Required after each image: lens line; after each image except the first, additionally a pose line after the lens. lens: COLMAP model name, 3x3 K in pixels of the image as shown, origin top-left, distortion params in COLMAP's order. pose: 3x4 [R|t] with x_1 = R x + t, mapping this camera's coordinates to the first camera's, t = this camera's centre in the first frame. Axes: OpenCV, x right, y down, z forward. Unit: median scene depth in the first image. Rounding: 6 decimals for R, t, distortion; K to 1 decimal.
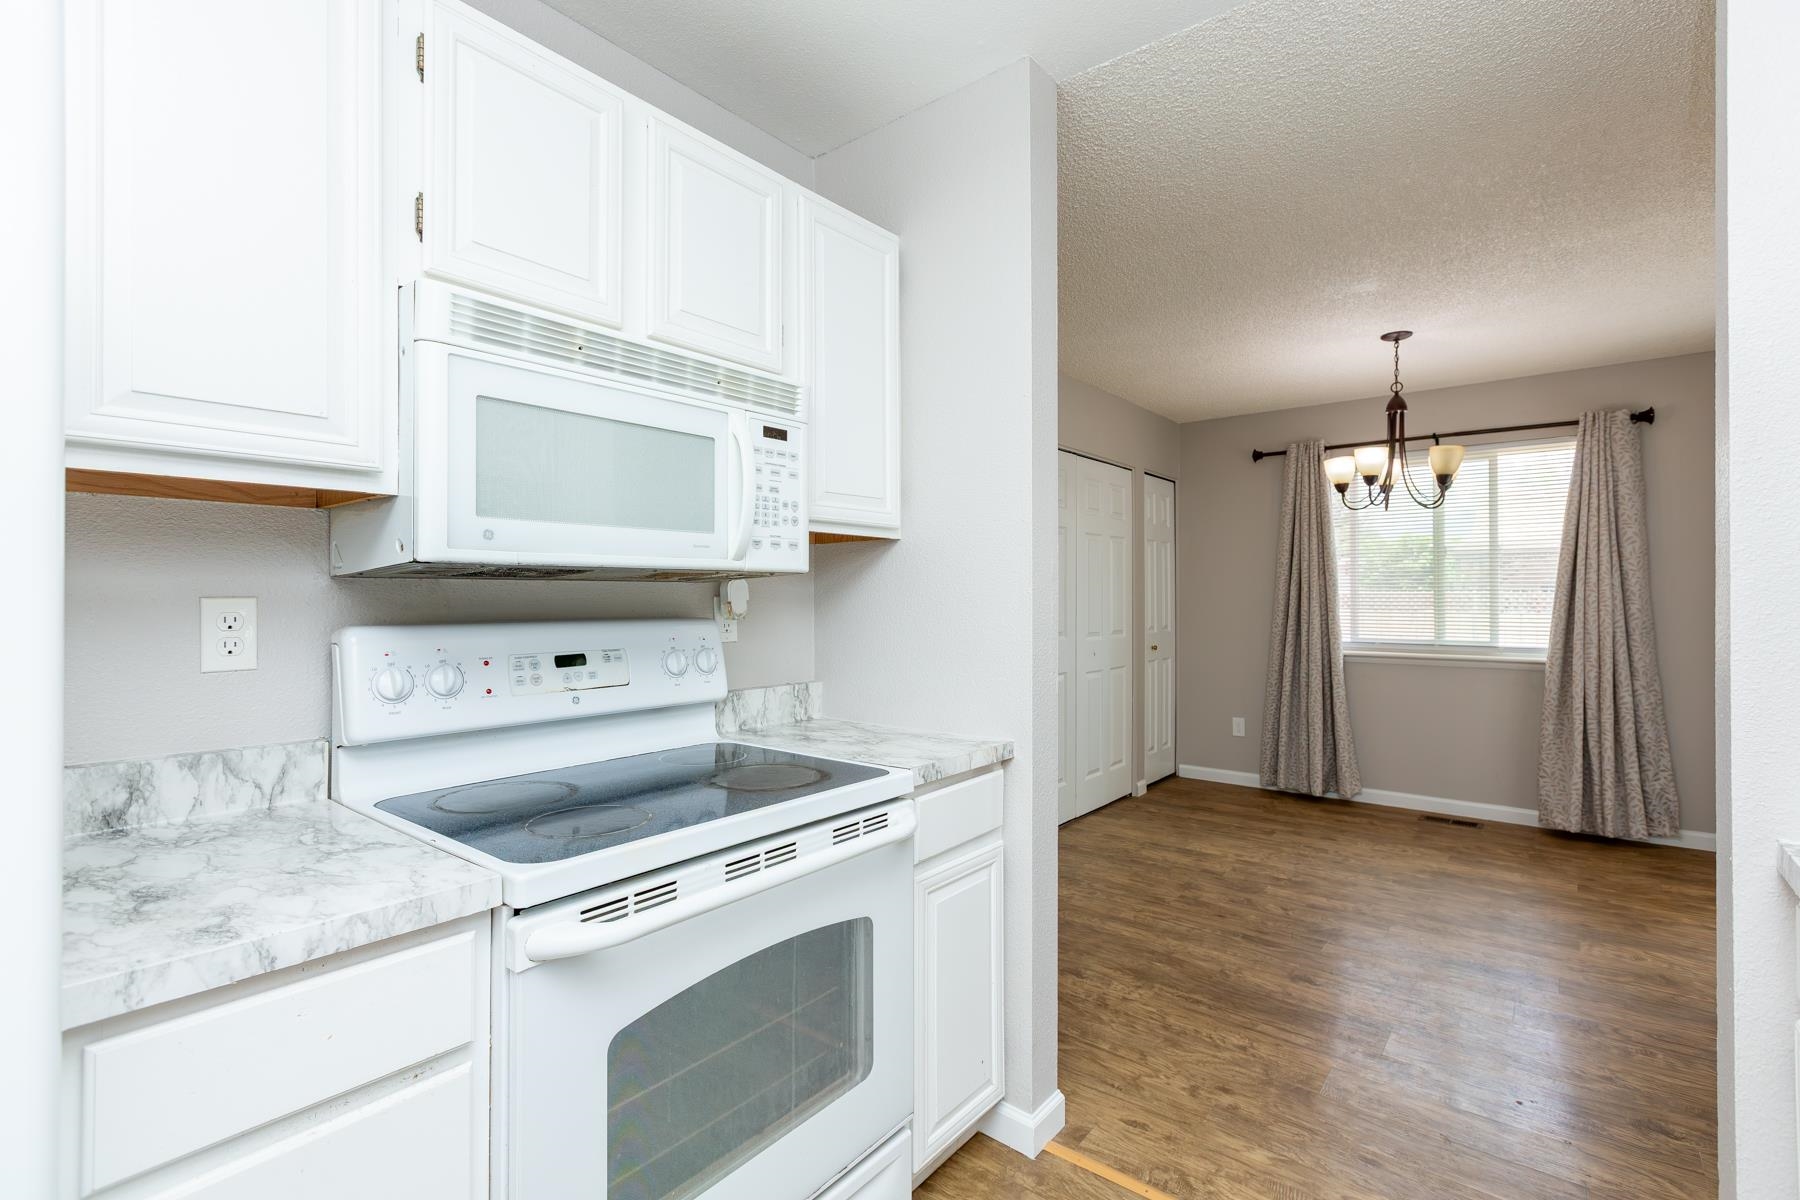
lens RADIAL K [[819.6, 0, 895.6], [0, 819.6, 592.3], [0, 0, 1]] dist [-0.000439, 0.000160]
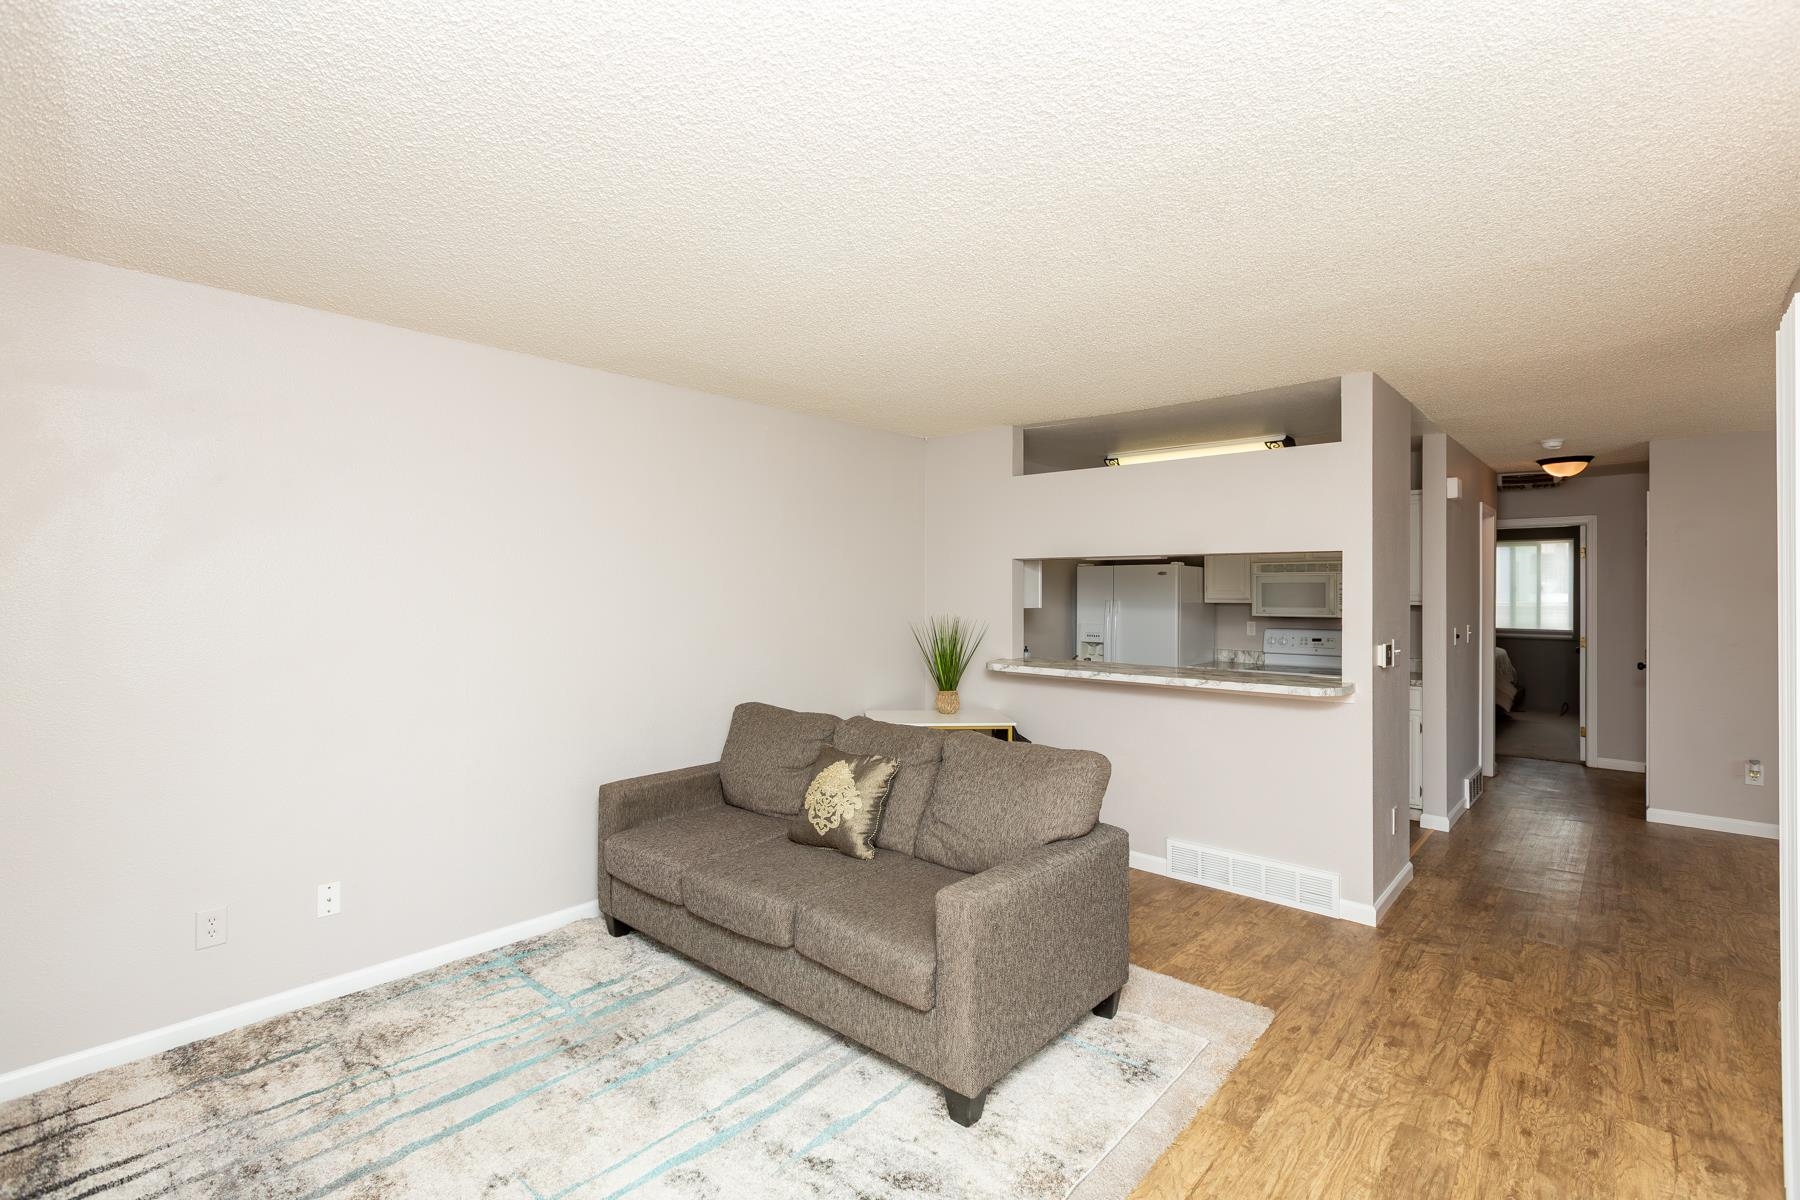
lens RADIAL K [[817.1, 0, 900.5], [0, 817.1, 591.4], [0, 0, 1]] dist [0.004933, -0.001261]
pose [[-0.042826, -0.000309, -0.999083, 2.908216], [0.002625, 0.999996, -0.000422, -0.122139], [0.999079, -0.002640, -0.042825, -0.637255]]
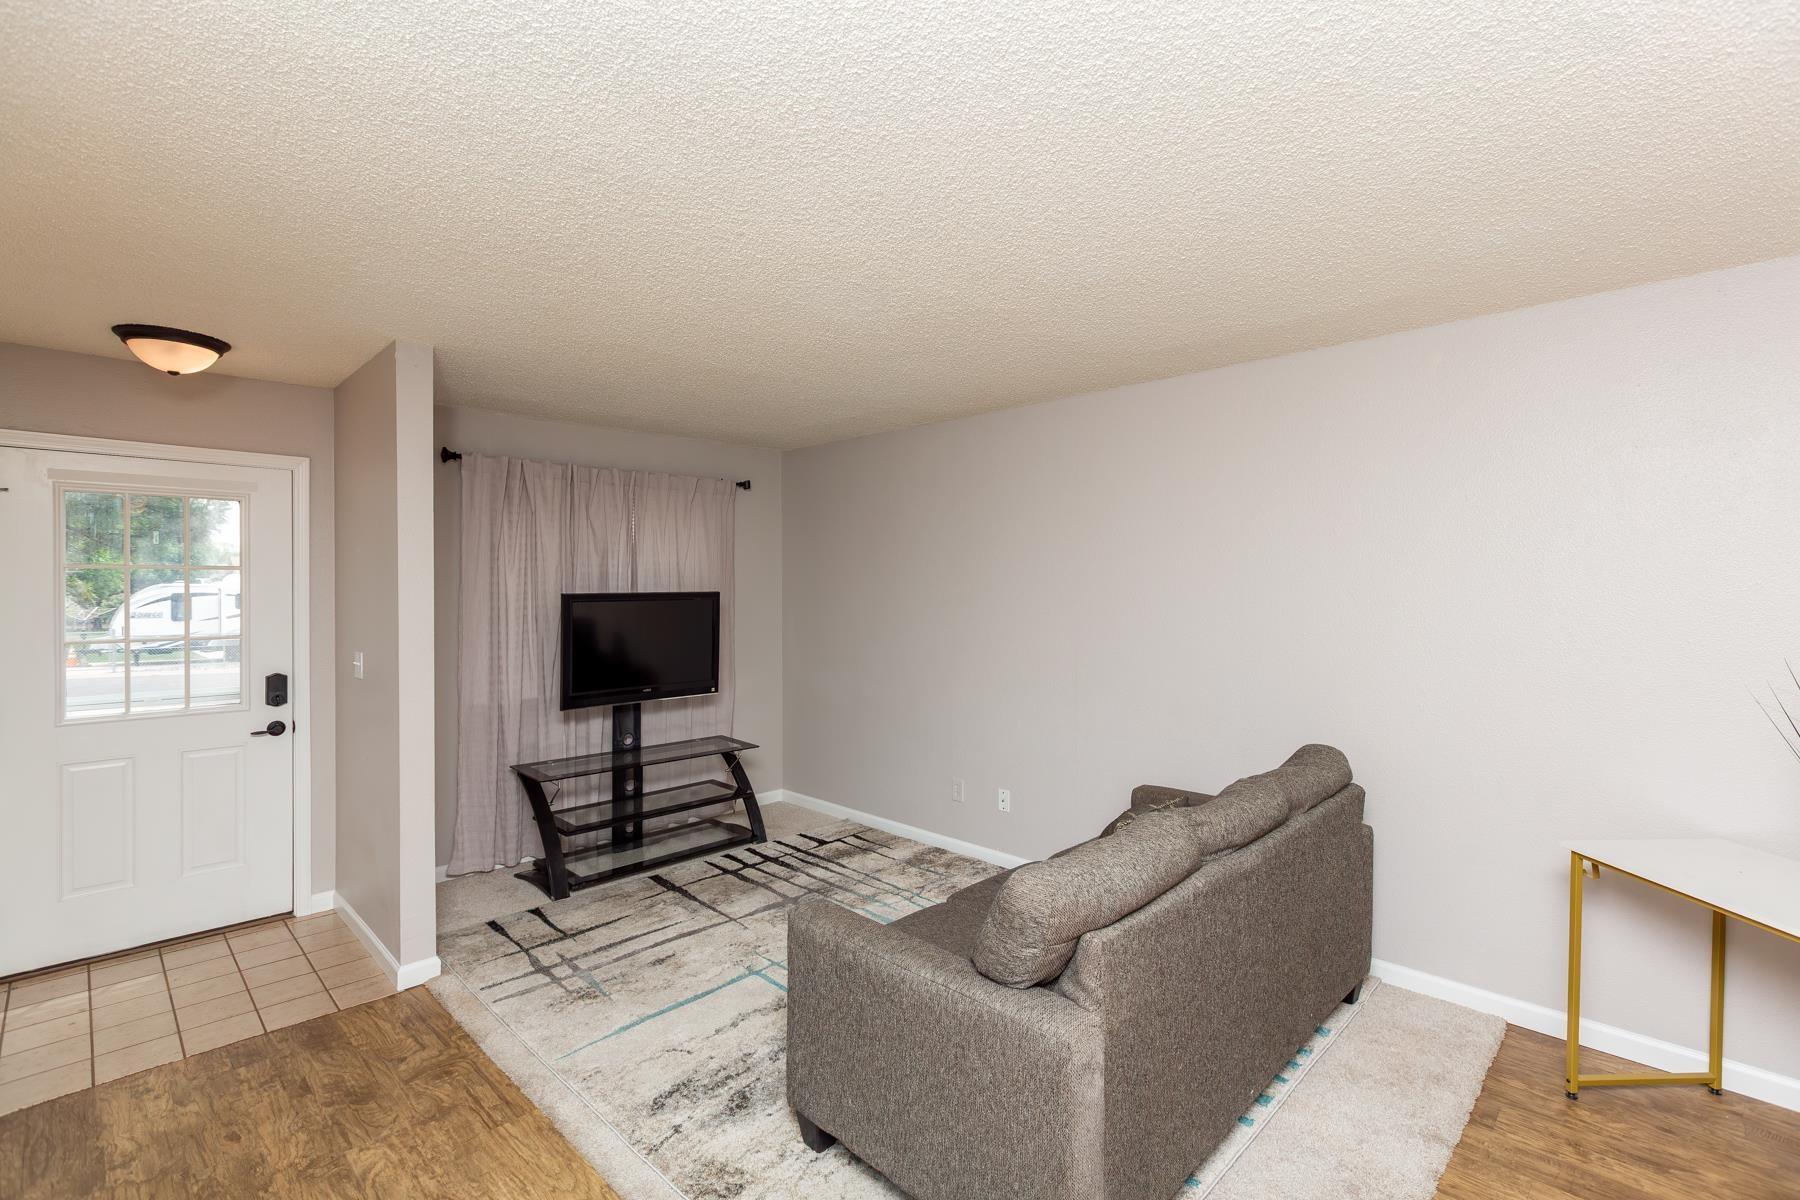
lens RADIAL K [[815.2, 0, 899.7], [0, 815.2, 591.4], [0, 0, 1]] dist [0.003586, -0.000459]
pose [[-0.995857, 0.000747, 0.090935, 1.521218], [0.000737, 1.000000, -0.000143, -0.138065], [-0.090935, -0.000075, -0.995857, 0.529662]]
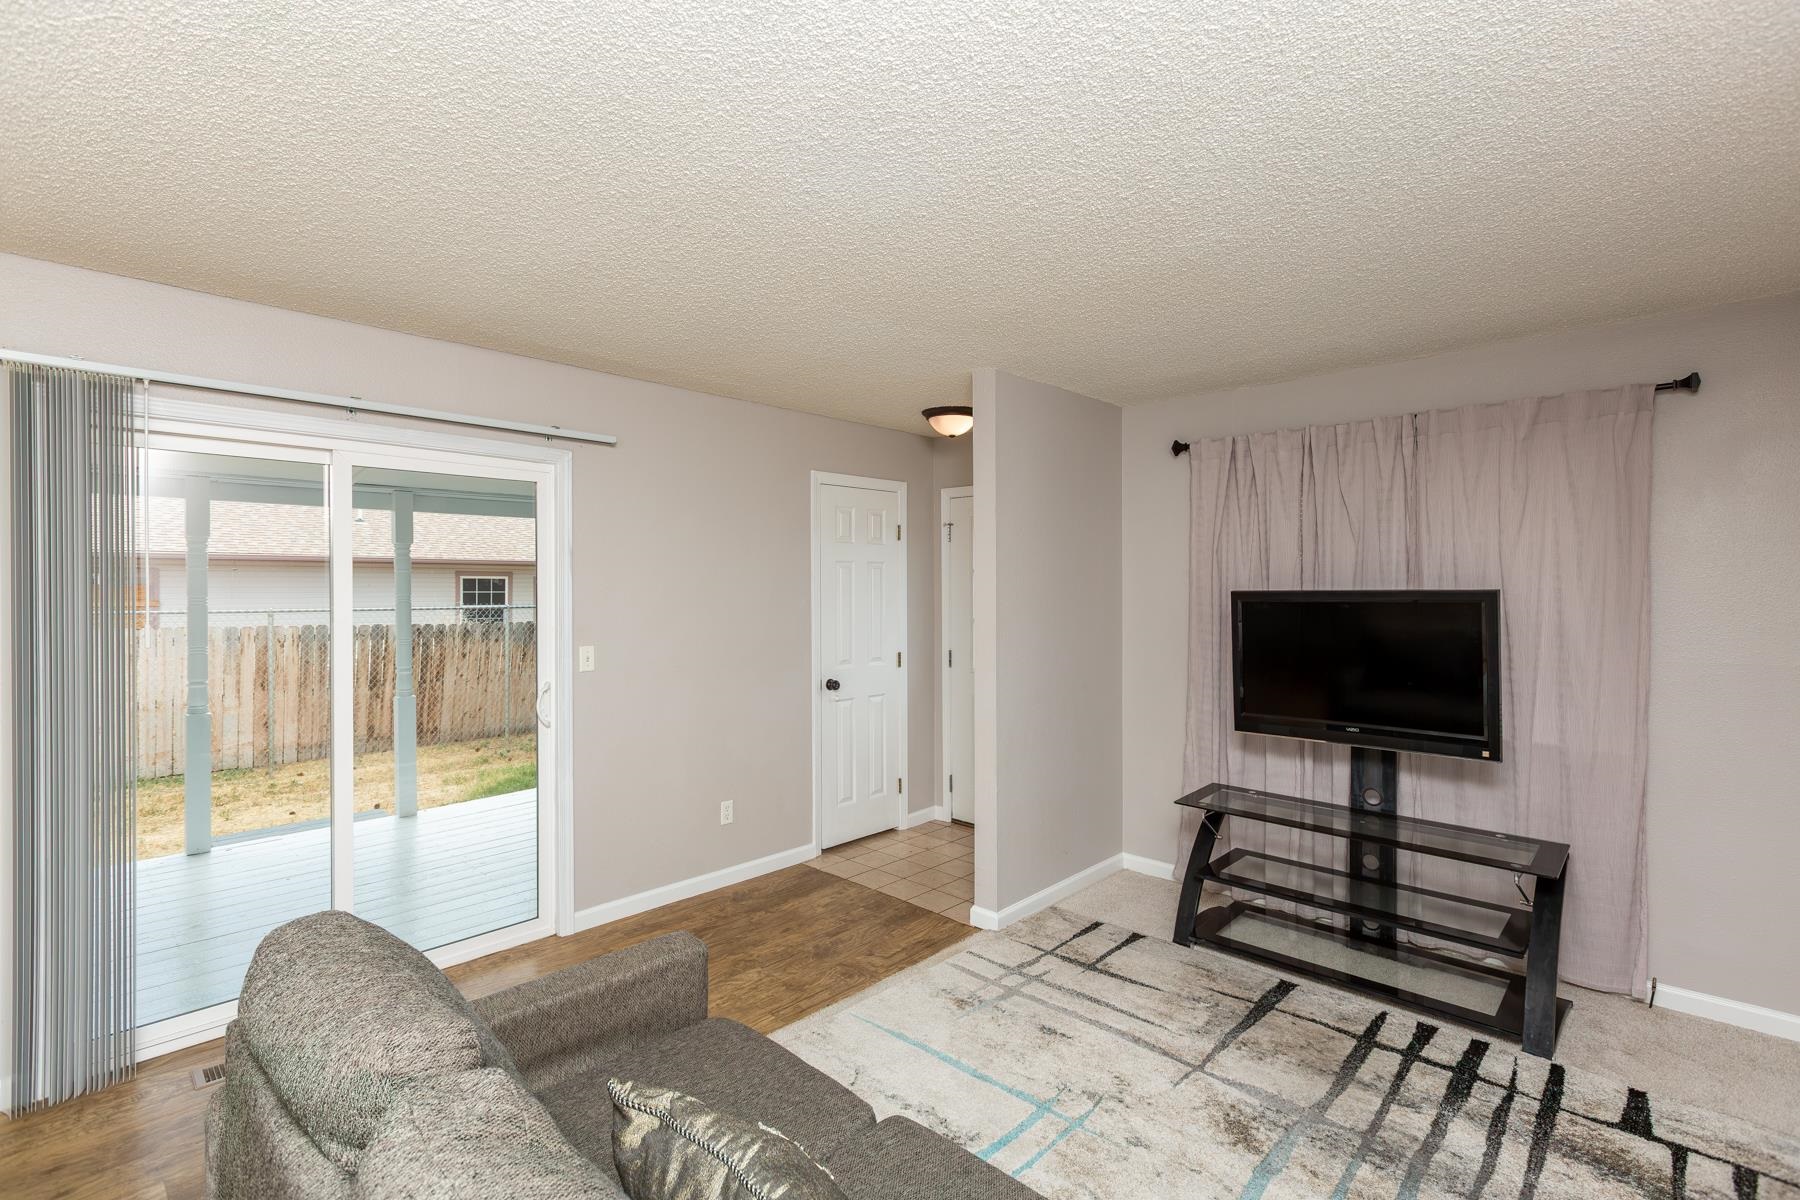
lens RADIAL K [[817.1, 0, 900.5], [0, 817.1, 591.4], [0, 0, 1]] dist [0.004933, -0.001261]
pose [[0.074328, -0.005878, 0.997217, 0.749704], [-0.005590, 0.999964, 0.006311, -0.138726], [-0.997218, -0.006043, 0.074293, -0.947297]]
